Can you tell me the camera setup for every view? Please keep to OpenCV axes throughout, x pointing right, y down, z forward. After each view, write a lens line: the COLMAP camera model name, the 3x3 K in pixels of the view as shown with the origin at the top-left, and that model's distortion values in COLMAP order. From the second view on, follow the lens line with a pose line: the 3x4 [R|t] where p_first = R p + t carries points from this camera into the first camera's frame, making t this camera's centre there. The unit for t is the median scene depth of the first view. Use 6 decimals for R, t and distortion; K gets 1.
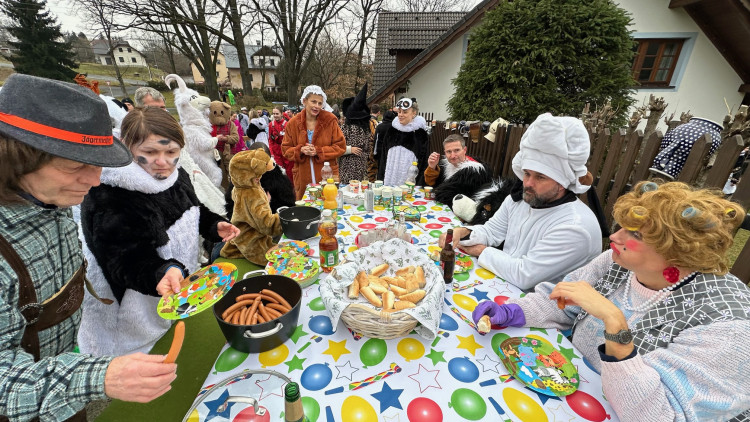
lens RADIAL K [[301.4, 0, 375.4], [0, 301.4, 211.8], [0, 0, 1]] dist [-0.000075, 0.000427]
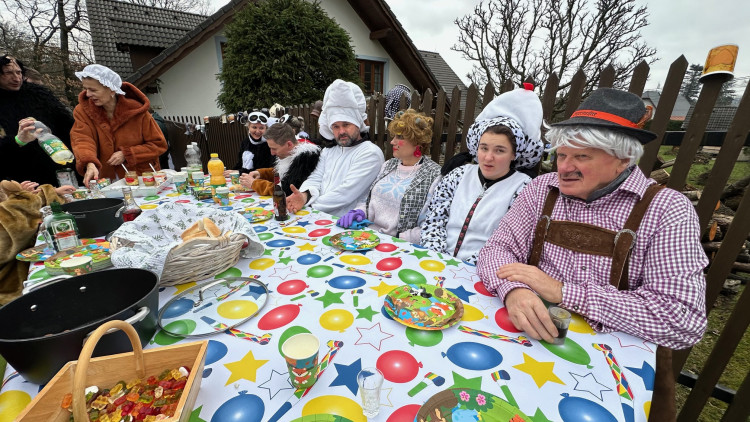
lens RADIAL K [[301.4, 0, 374.3], [0, 301.4, 210.4], [0, 0, 1]] dist [-0.000075, 0.000427]
pose [[0.762354, -0.207846, 0.612876, -0.054611], [0.229450, 0.972310, 0.044329, 0.076777], [-0.605119, 0.106831, 0.788935, -0.044311]]
